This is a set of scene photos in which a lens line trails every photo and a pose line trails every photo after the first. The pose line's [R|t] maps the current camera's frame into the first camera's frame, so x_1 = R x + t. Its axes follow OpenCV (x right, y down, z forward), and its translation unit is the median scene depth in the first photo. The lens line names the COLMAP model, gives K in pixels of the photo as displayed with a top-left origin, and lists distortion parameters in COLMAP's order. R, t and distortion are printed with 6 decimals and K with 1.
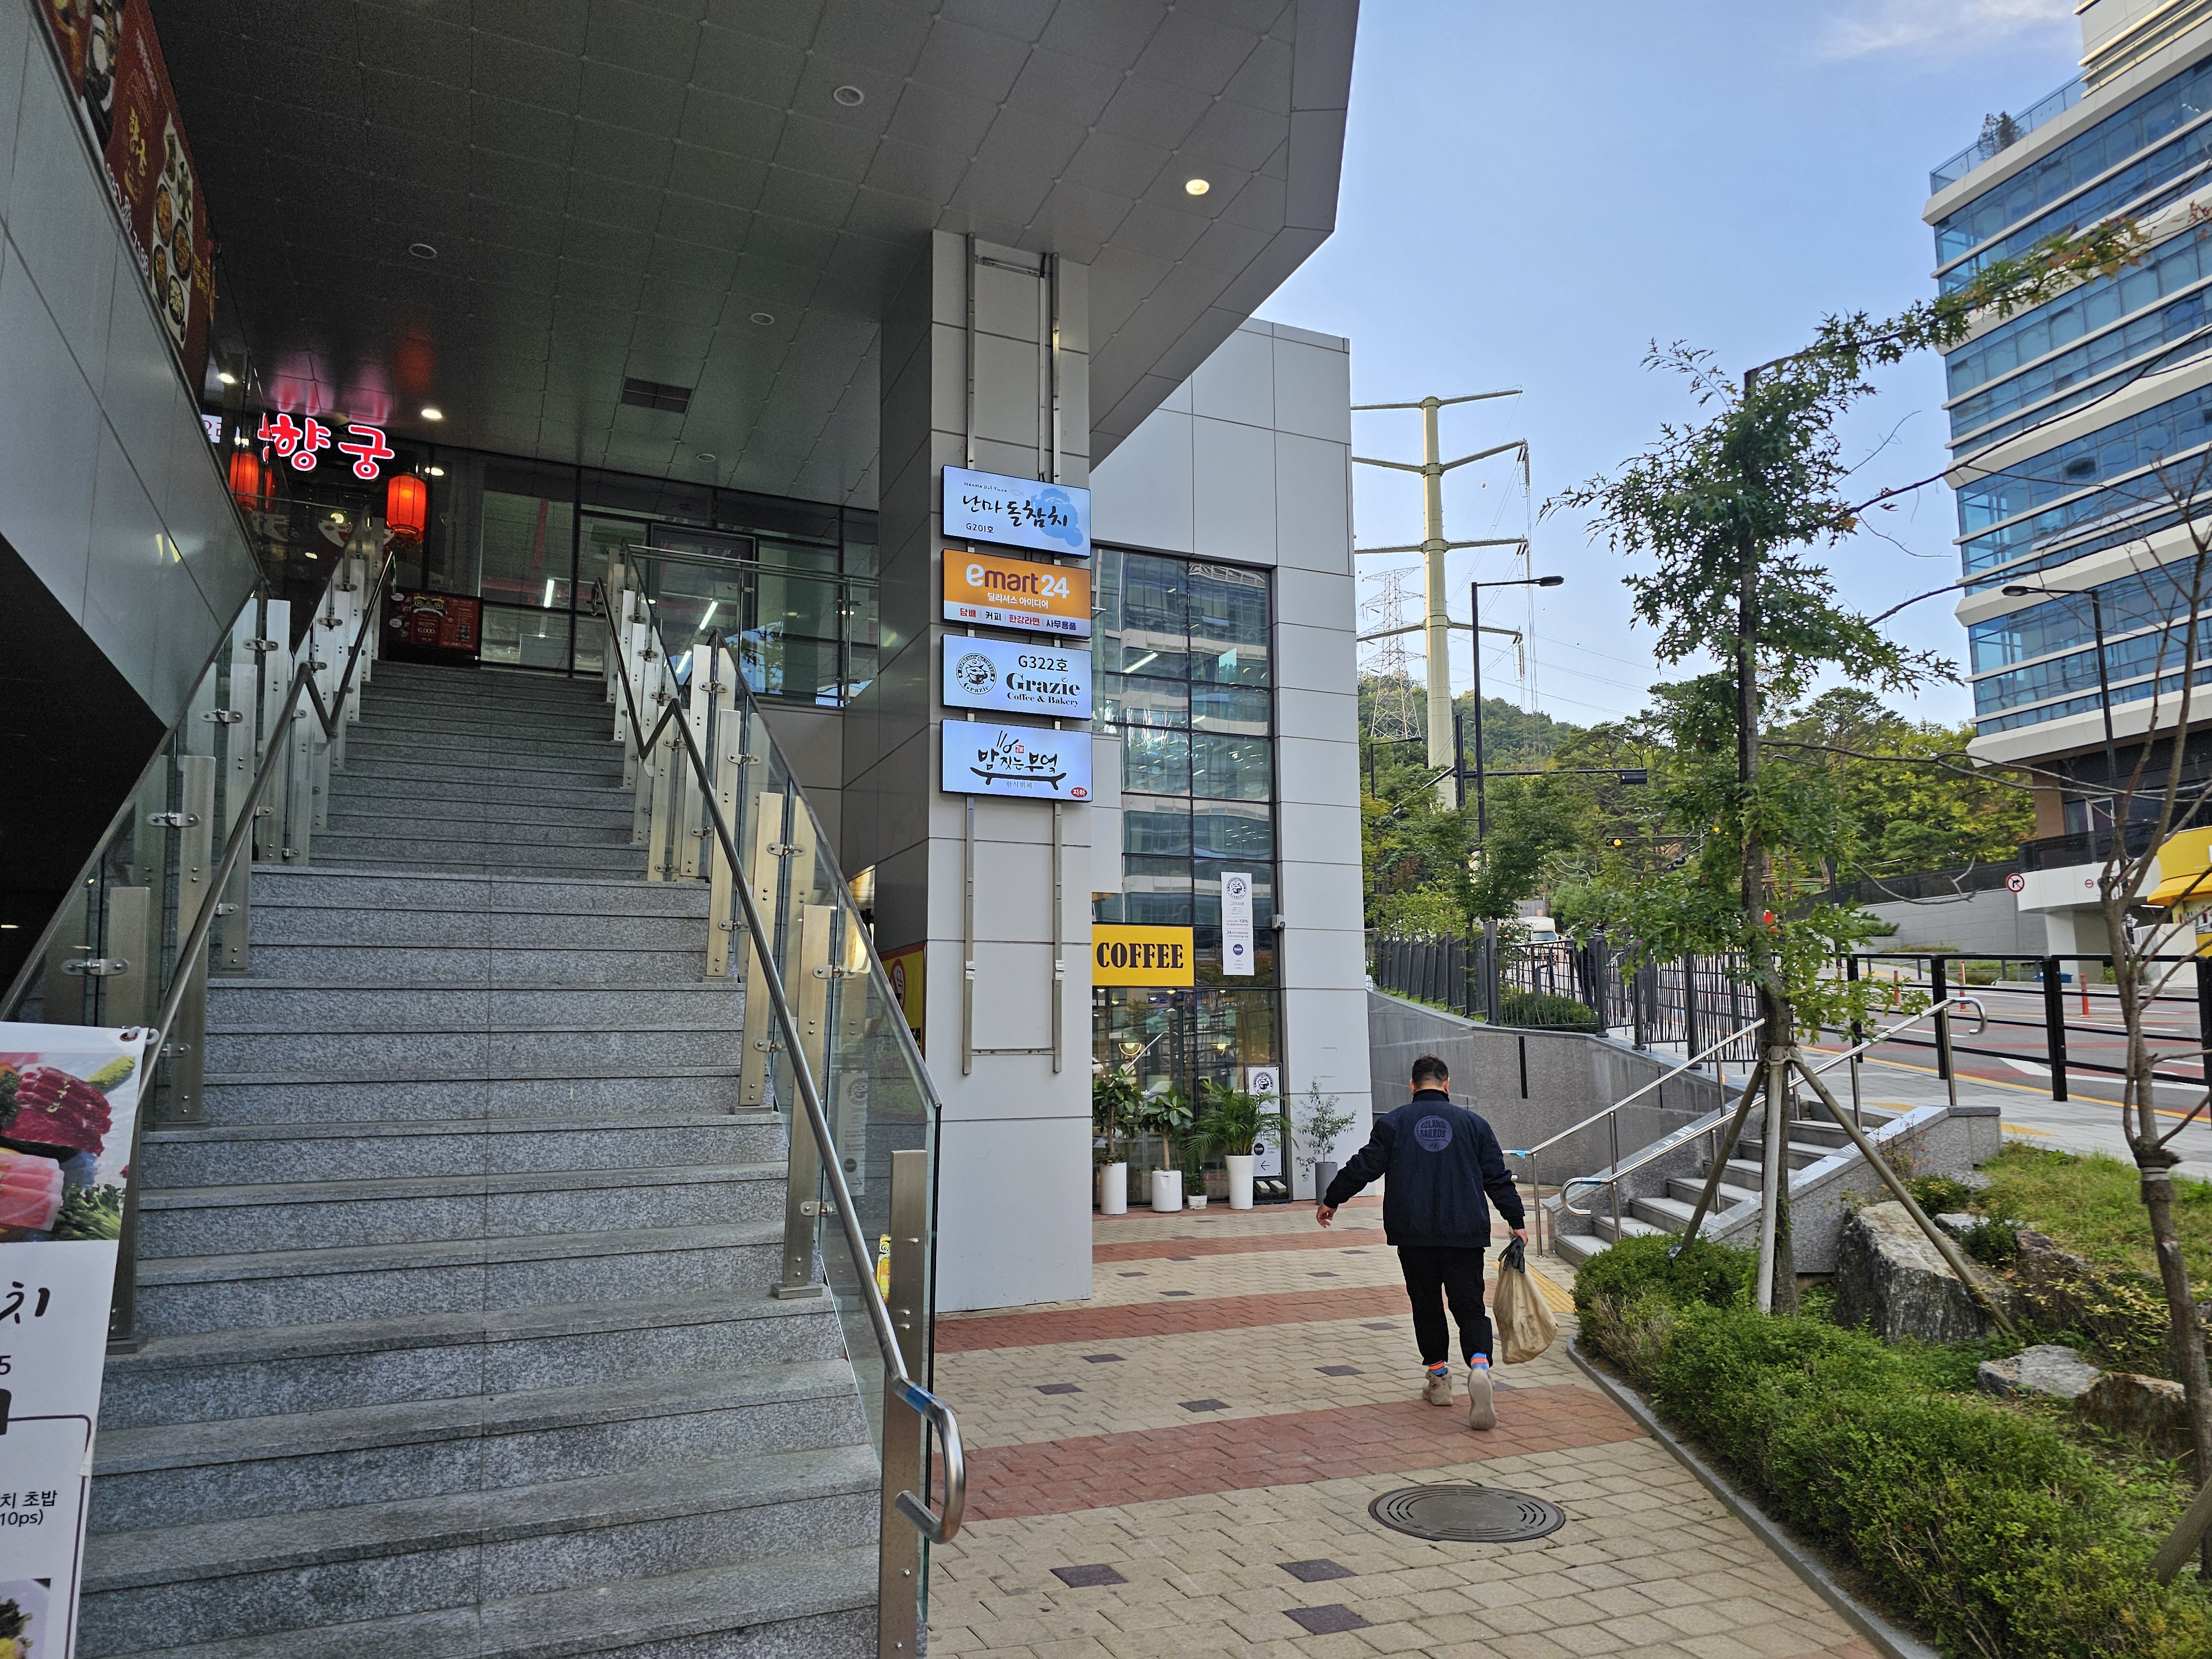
lens RADIAL K [[1474.9, 0, 1158.7], [0, 1474.9, 842.2], [0, 0, 1]] dist [0.127063, -0.106420]
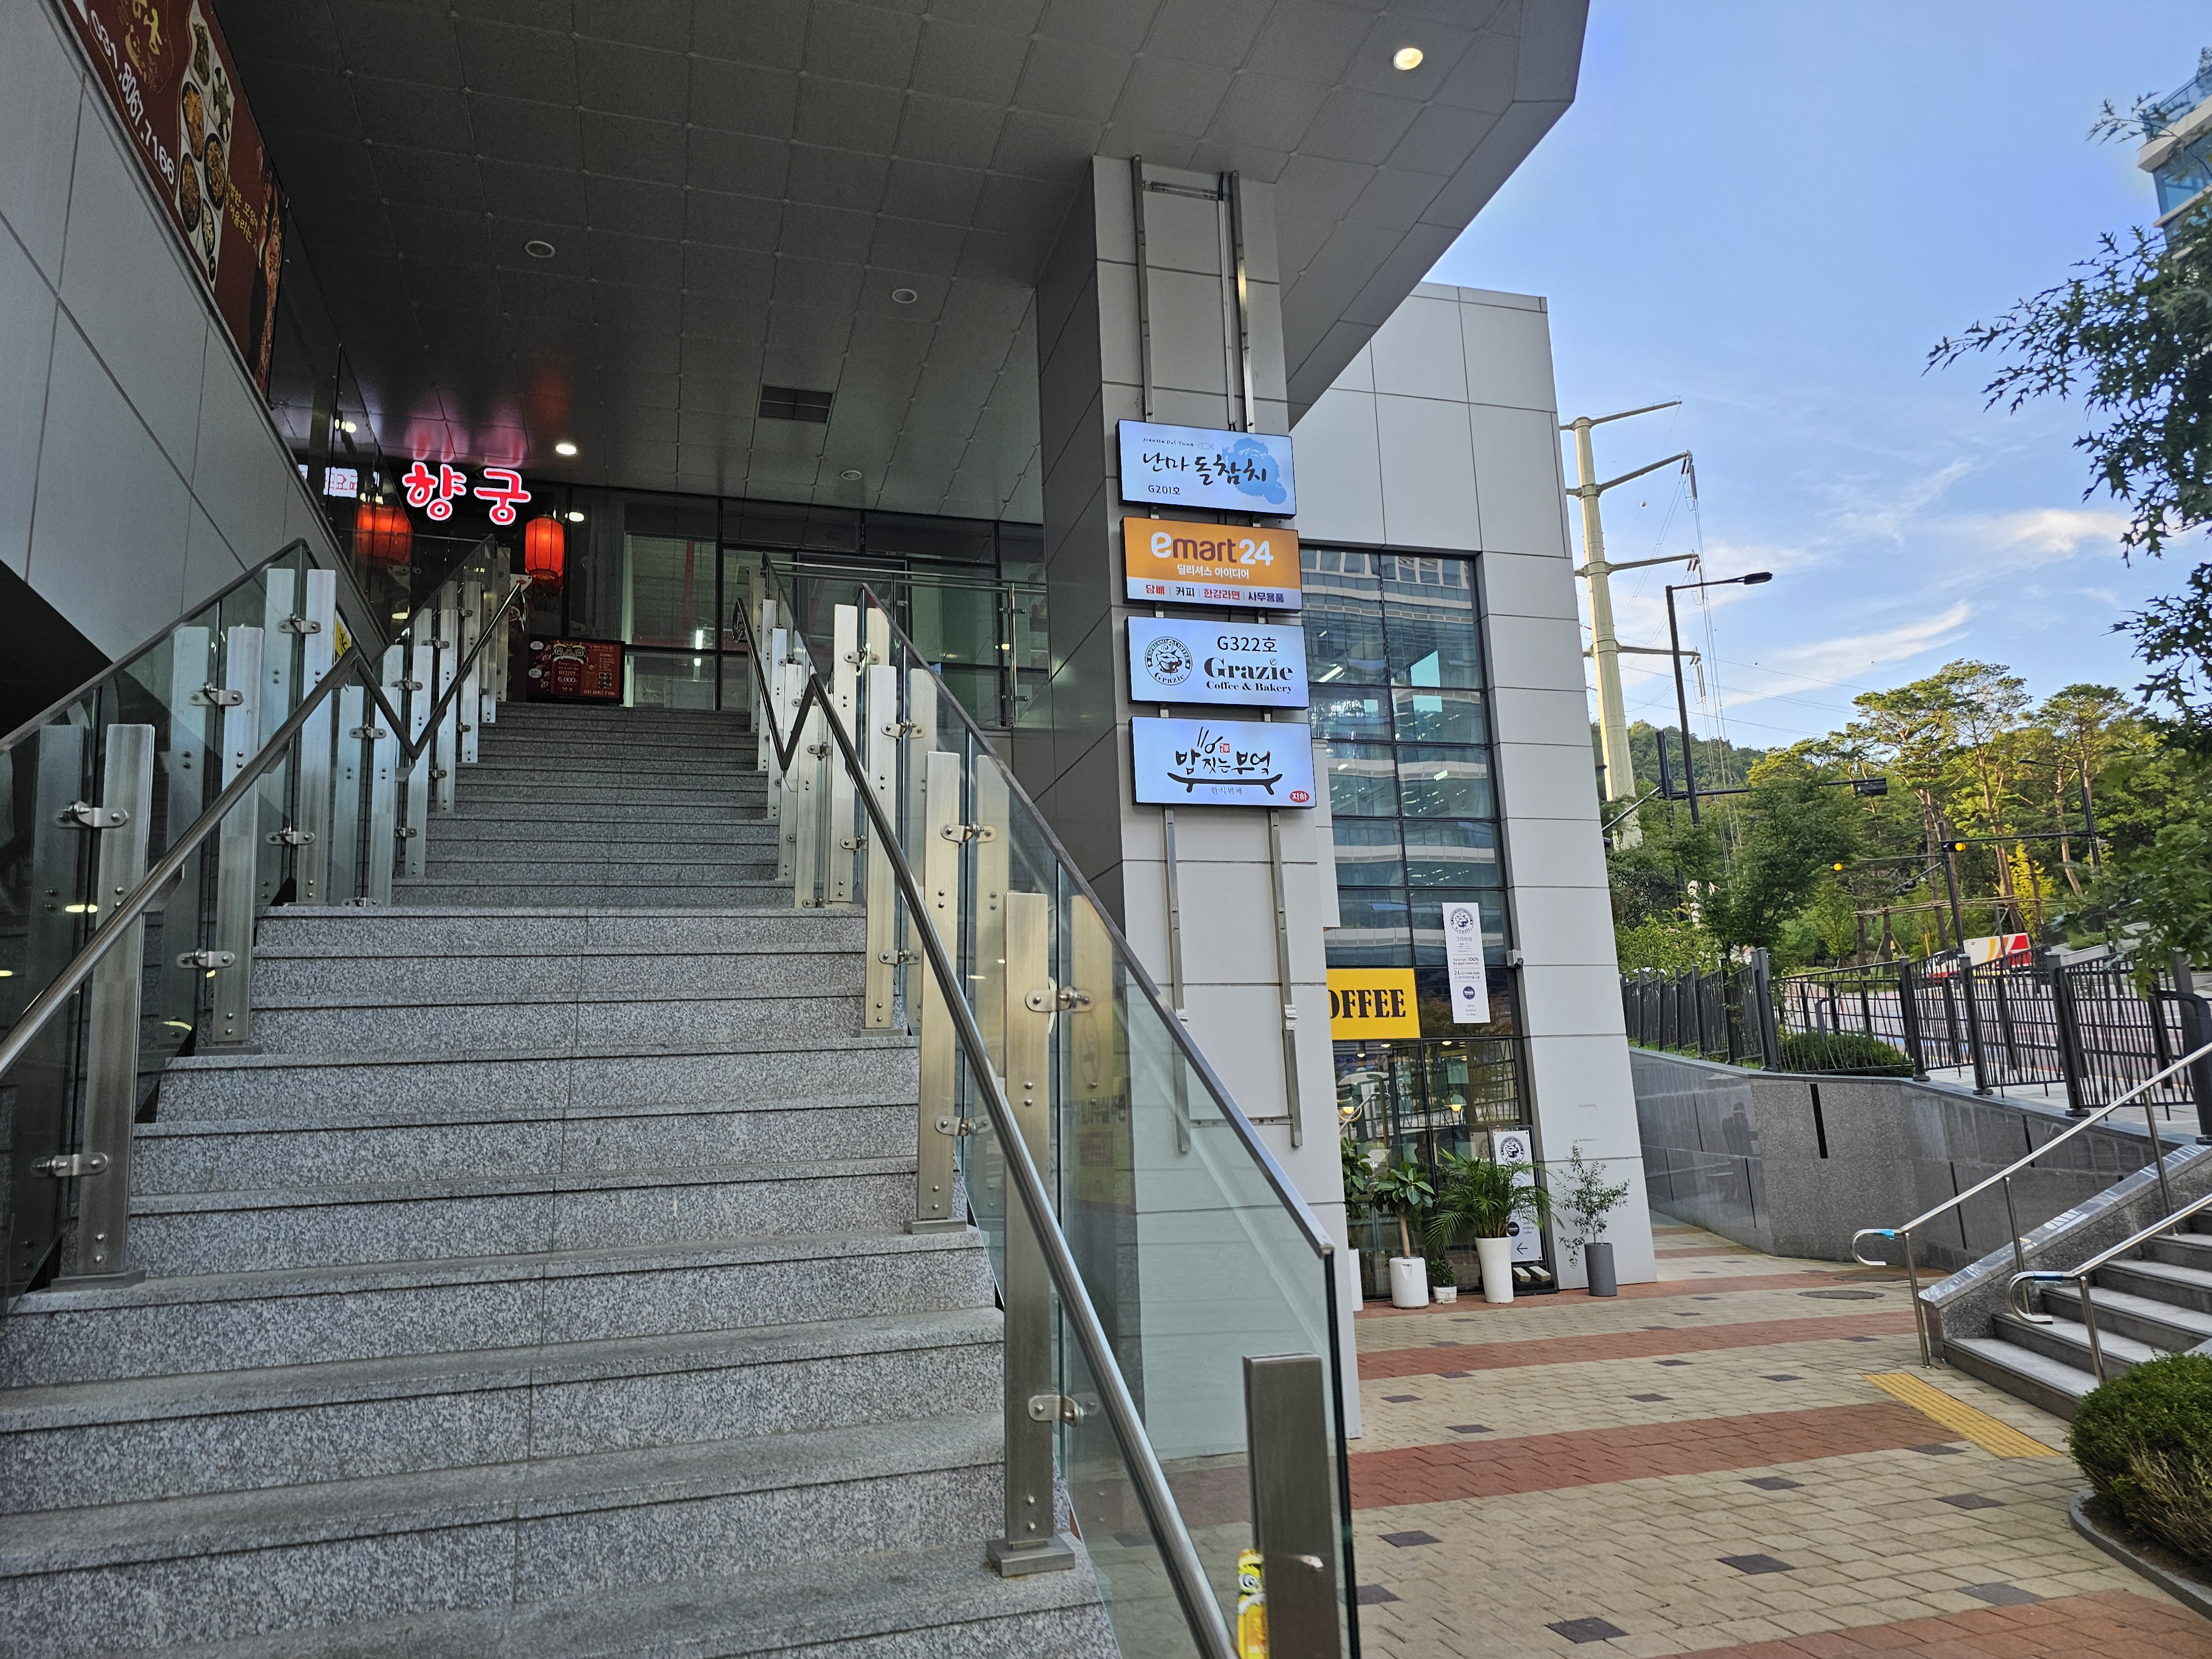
lens RADIAL K [[1495.5, 0, 1131.5], [0, 1495.5, 810.6], [0, 0, 1]] dist [0.098926, -0.079978]
pose [[0.990996, -0.060078, -0.119654, -0.047359], [0.052609, 0.996522, -0.064630, 0.021814], [0.123121, 0.057753, 0.990710, 0.166729]]
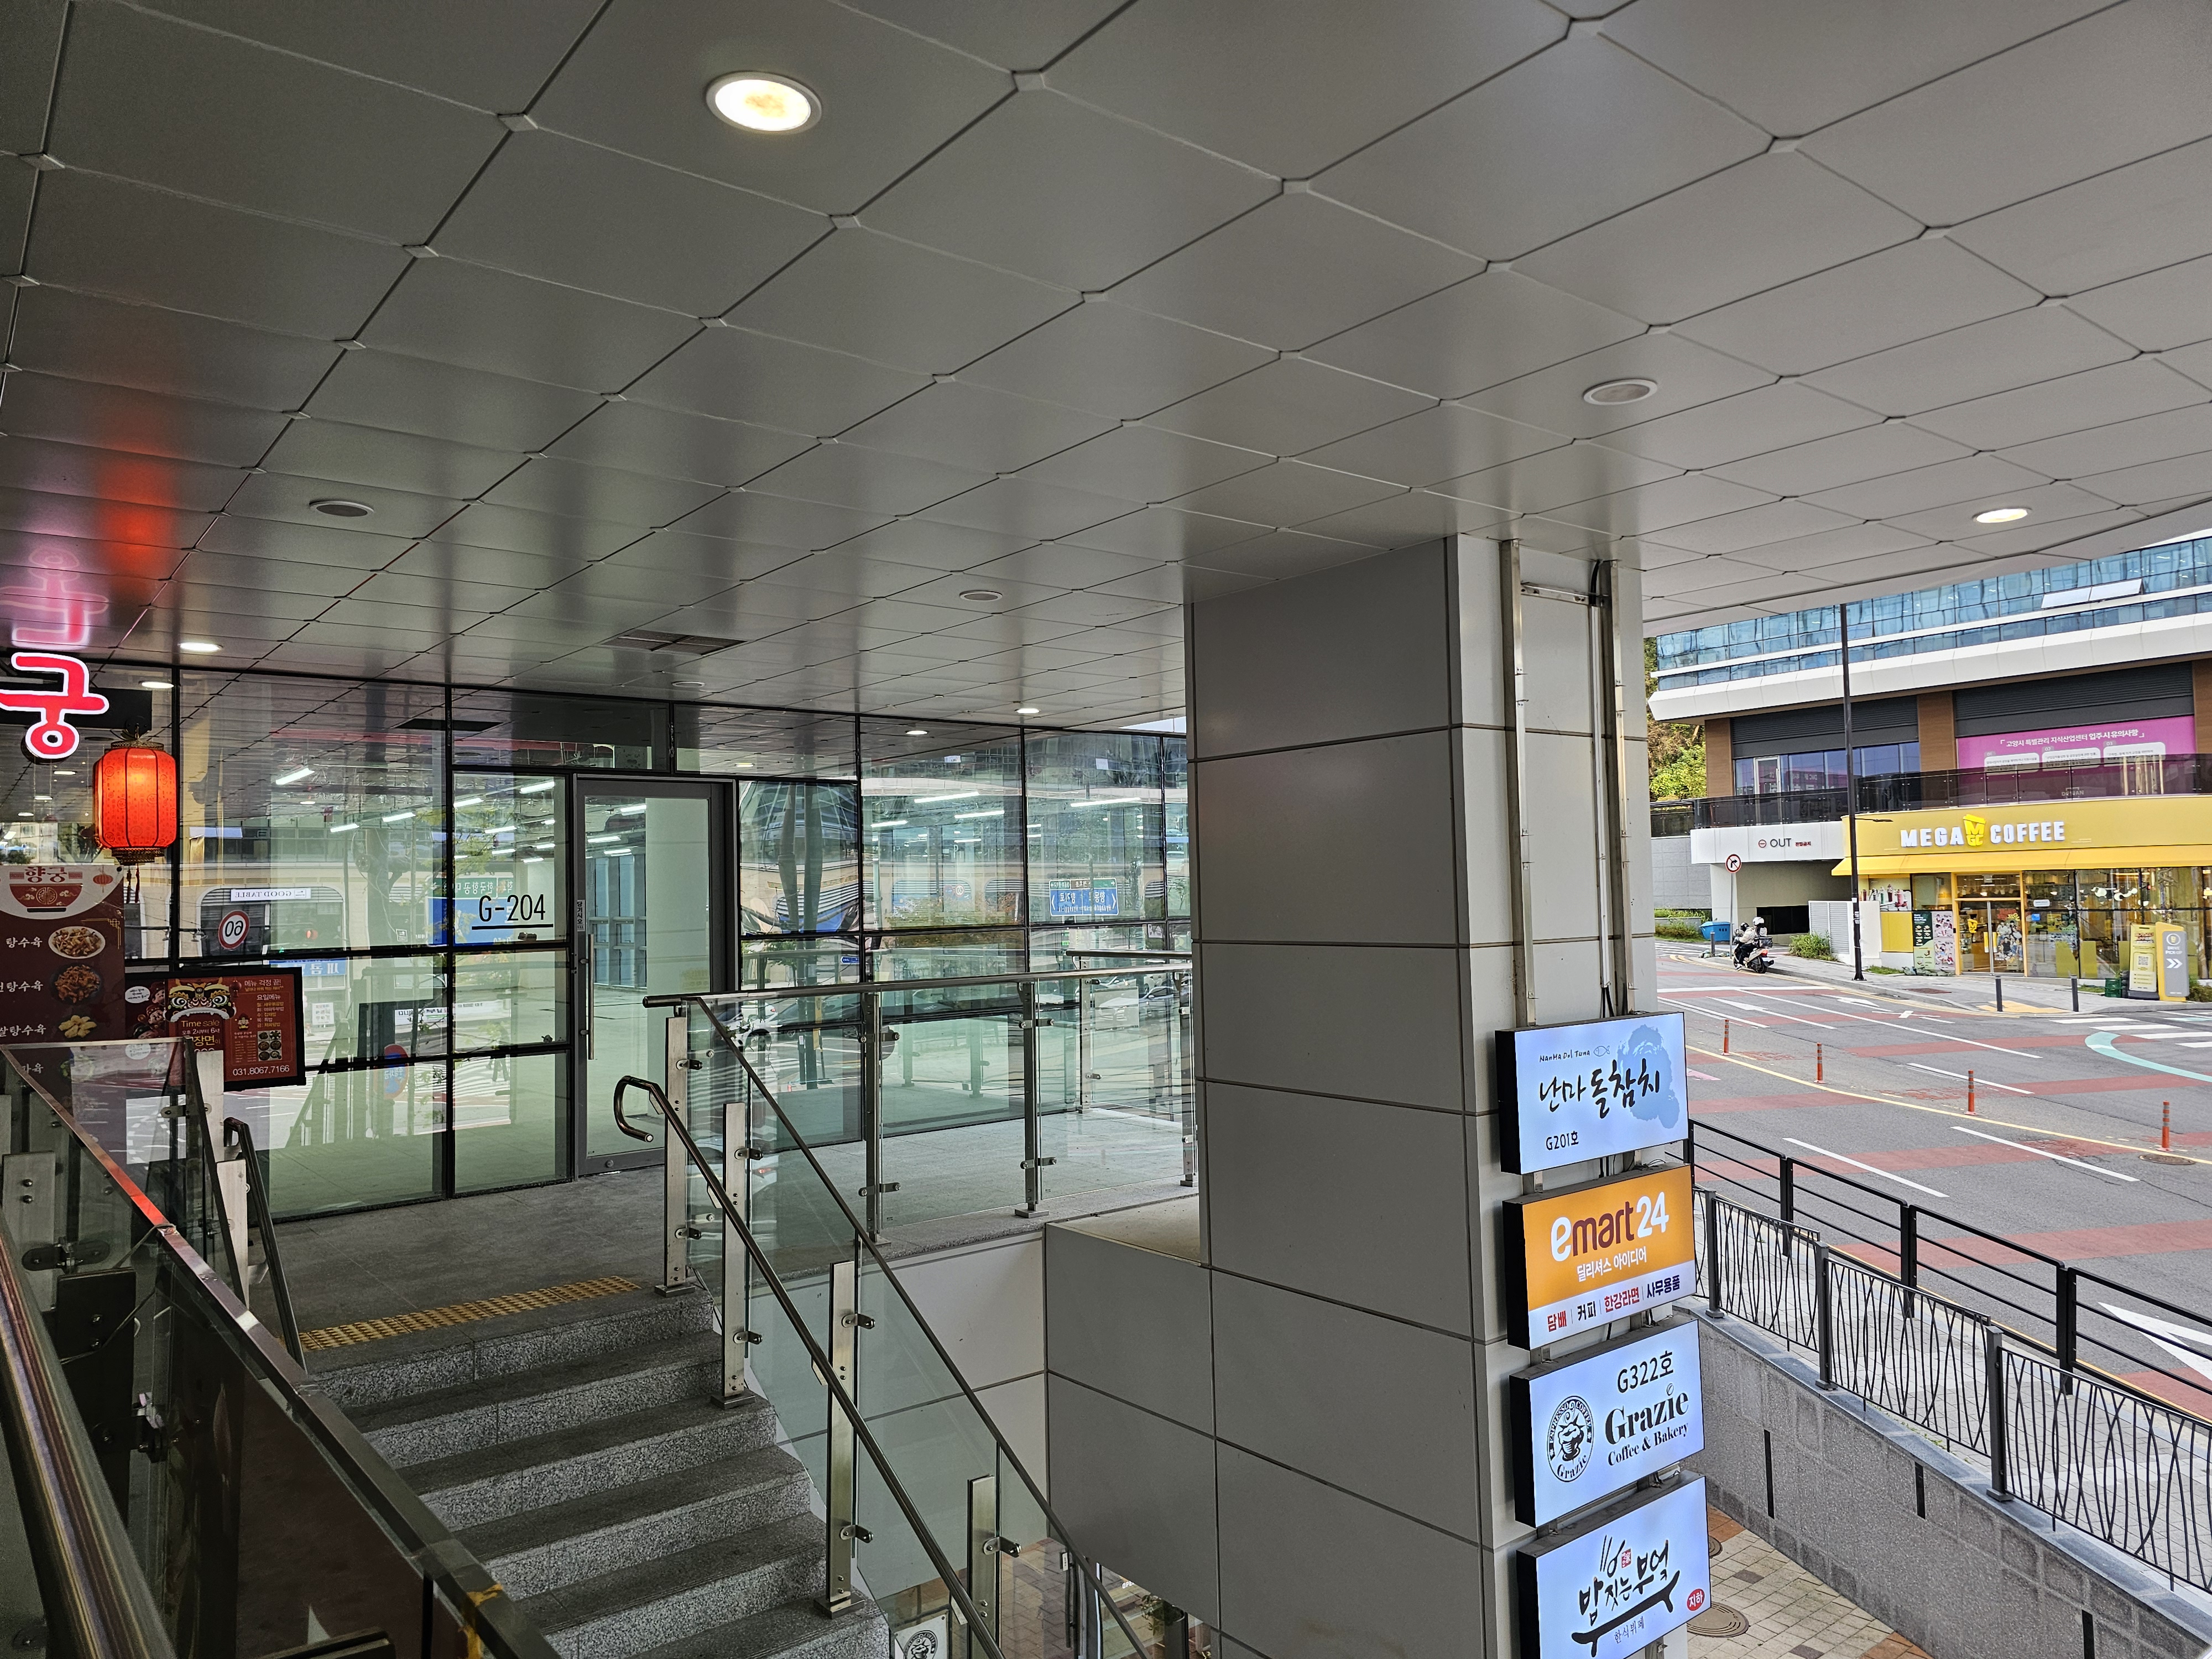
lens RADIAL K [[1481.7, 0, 1134.1], [0, 1481.7, 829.9], [0, 0, 1]] dist [0.076442, -0.077162]
pose [[0.967324, -0.001381, 0.253539, -0.389286], [-0.022011, 0.995752, 0.089405, -0.355880], [-0.252586, -0.092064, 0.963185, 0.535395]]
